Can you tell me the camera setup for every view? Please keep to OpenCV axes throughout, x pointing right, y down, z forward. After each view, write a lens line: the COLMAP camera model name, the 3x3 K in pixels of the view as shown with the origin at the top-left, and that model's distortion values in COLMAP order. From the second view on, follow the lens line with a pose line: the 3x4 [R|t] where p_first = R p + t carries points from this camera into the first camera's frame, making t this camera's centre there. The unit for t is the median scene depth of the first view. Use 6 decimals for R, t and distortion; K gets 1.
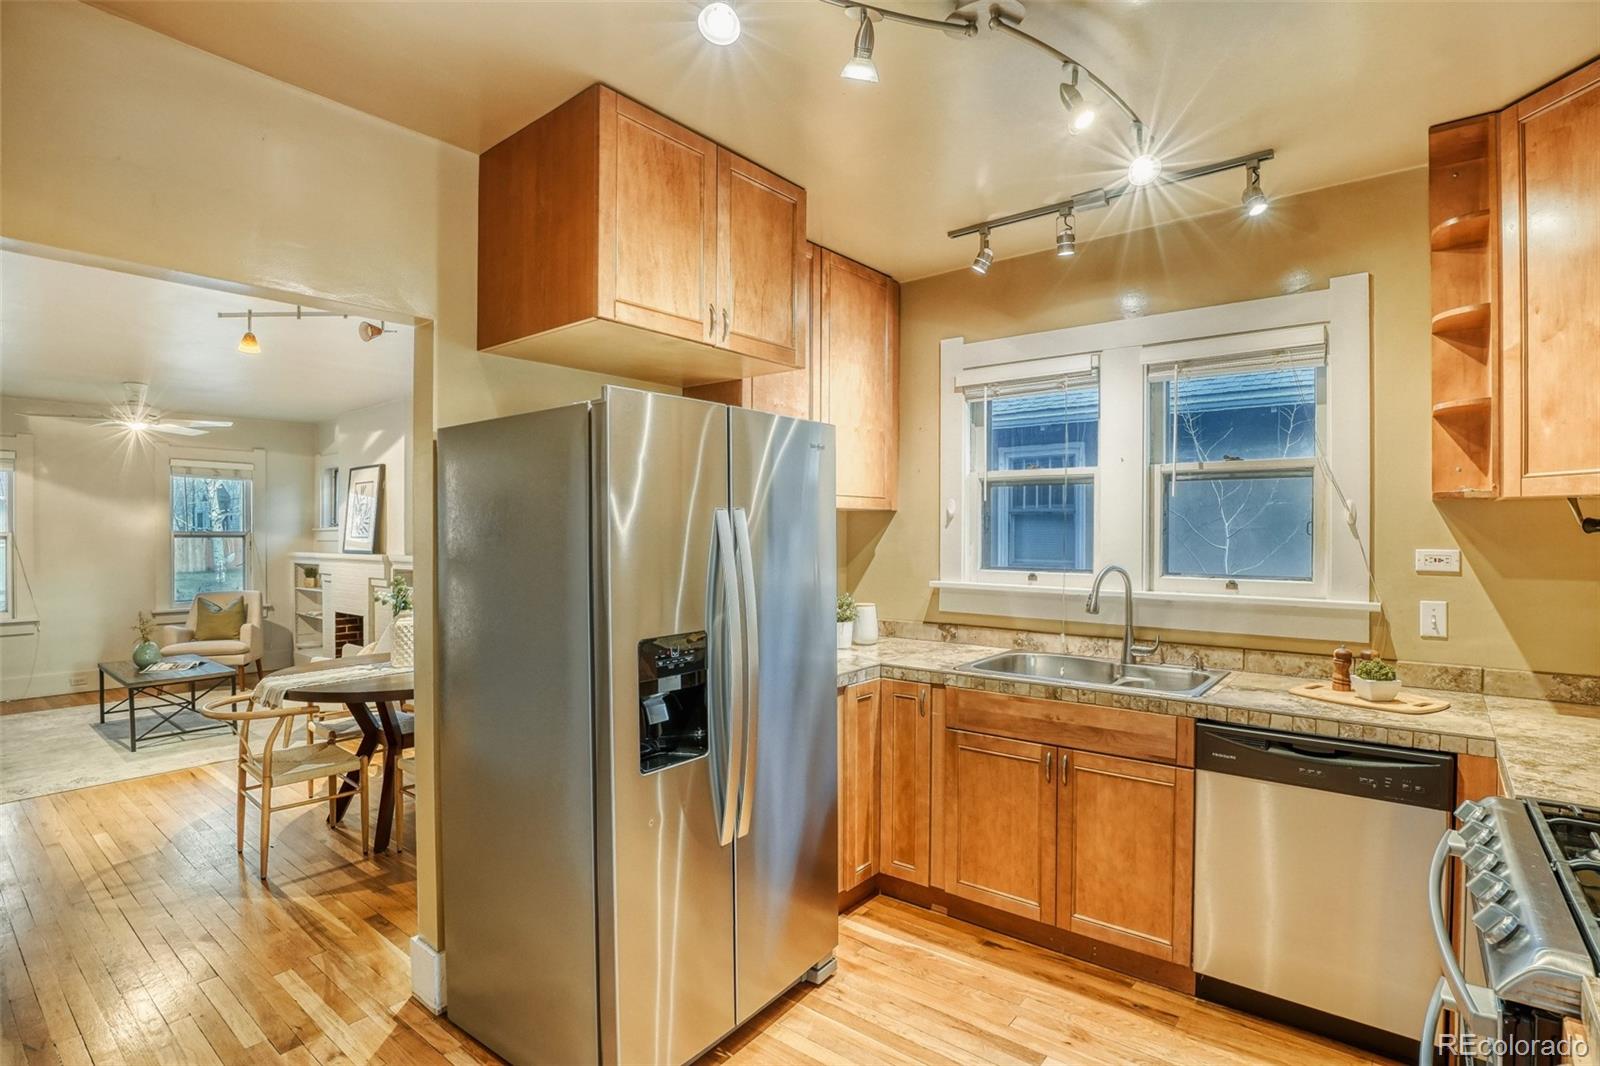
lens RADIAL K [[780.8, 0, 802.6], [0, 780.8, 533.9], [0, 0, 1]] dist [-0.049759, 0.011498]
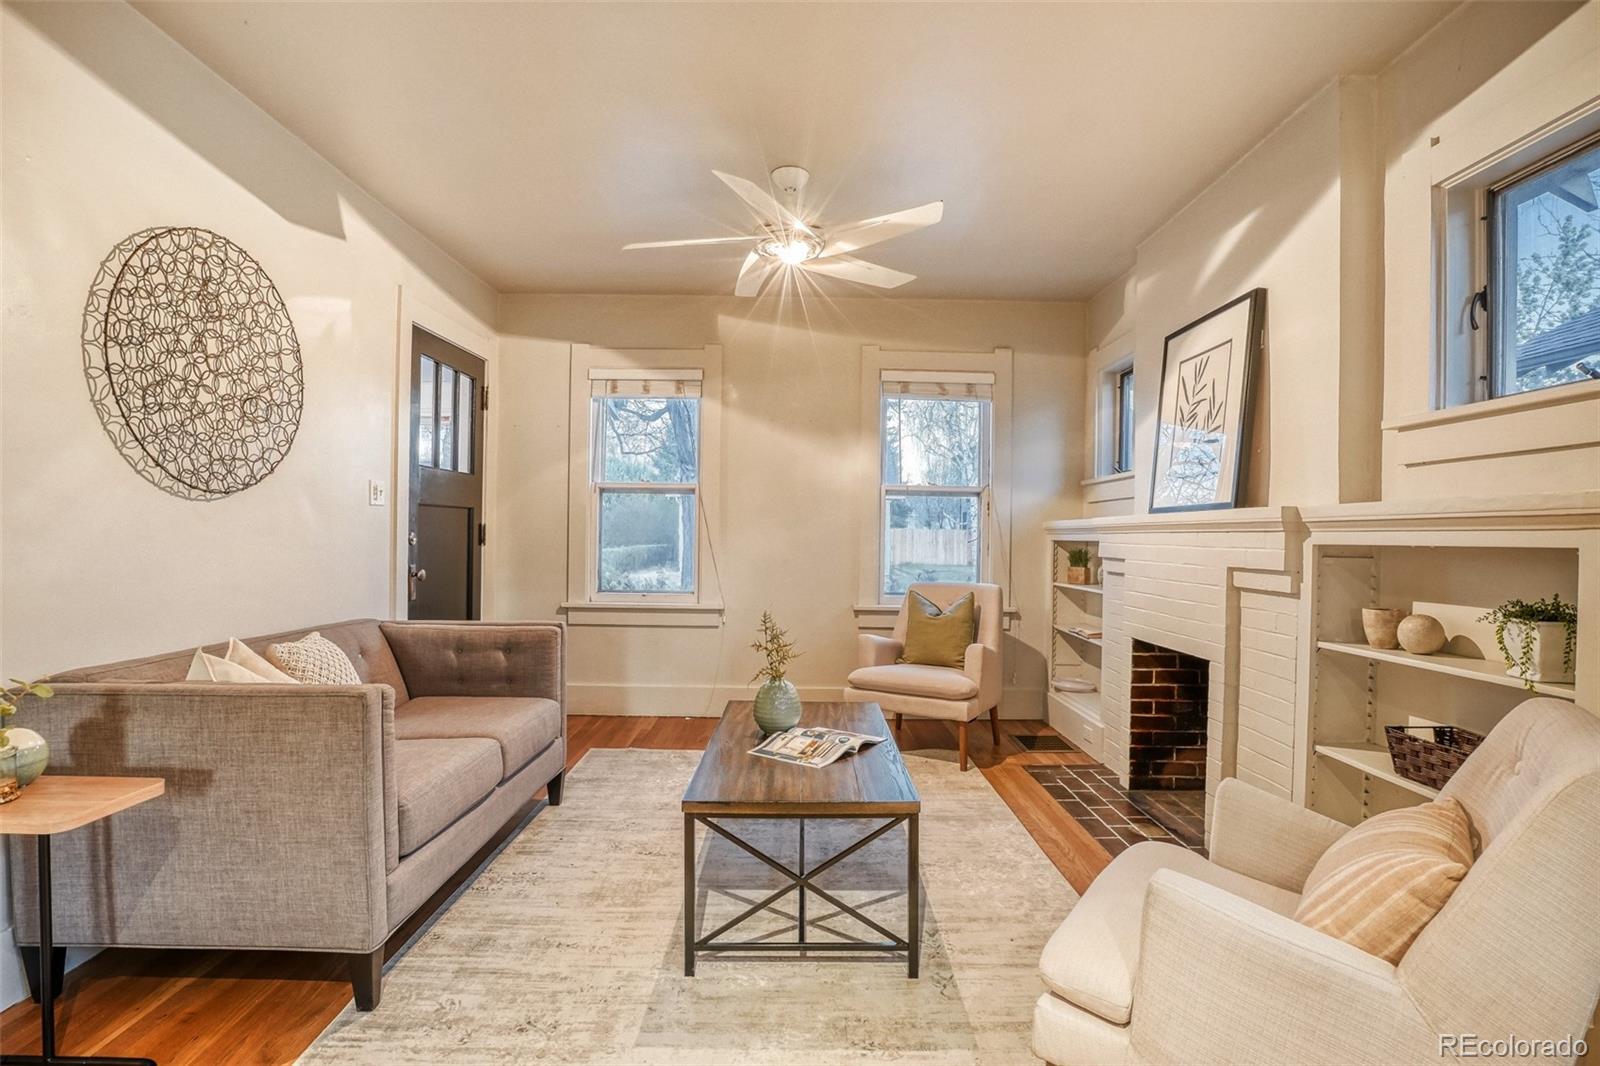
lens RADIAL K [[778.9, 0, 804.0], [0, 778.9, 537.3], [0, 0, 1]] dist [-0.051023, 0.012508]
pose [[0.638531, 0.012782, -0.769490, -0.382269], [-0.014652, 0.999883, 0.004451, 0.041200], [0.769457, 0.008433, 0.638644, 0.551694]]
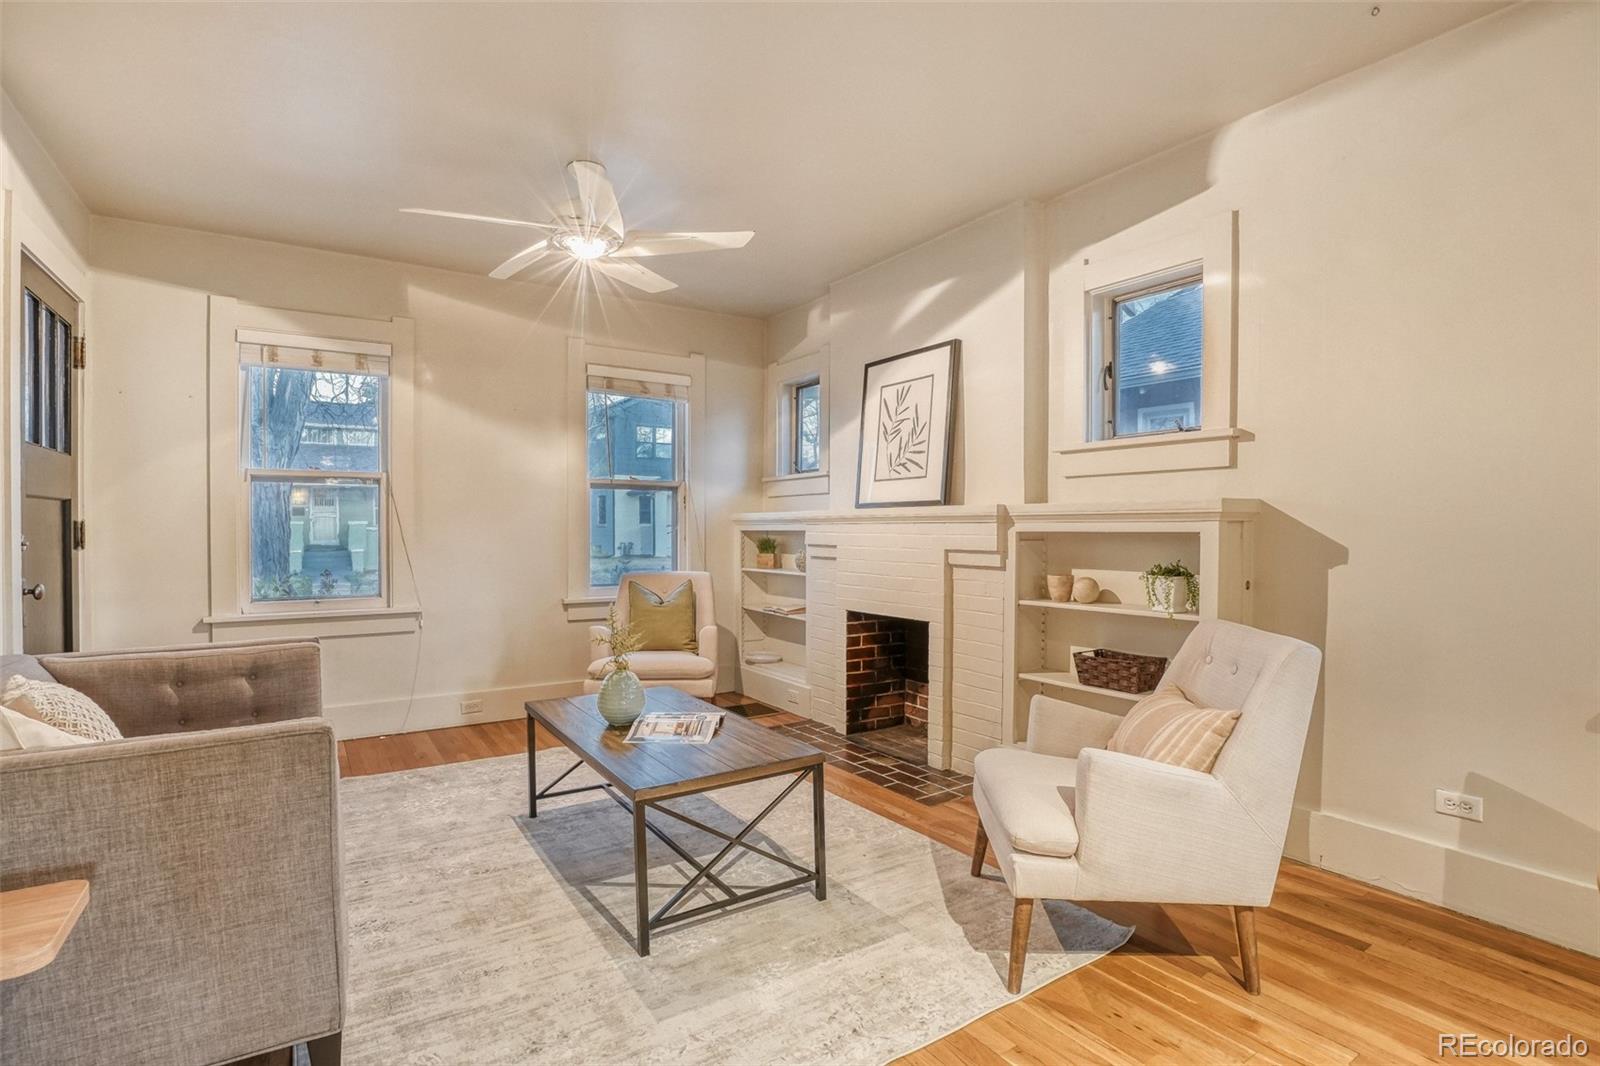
lens RADIAL K [[778.9, 0, 804.0], [0, 778.9, 537.3], [0, 0, 1]] dist [-0.051023, 0.012508]
pose [[0.953986, 0.006444, -0.299780, -0.477322], [-0.002482, 0.999905, 0.013594, 0.039826], [0.299839, -0.012224, 0.953911, 0.442062]]
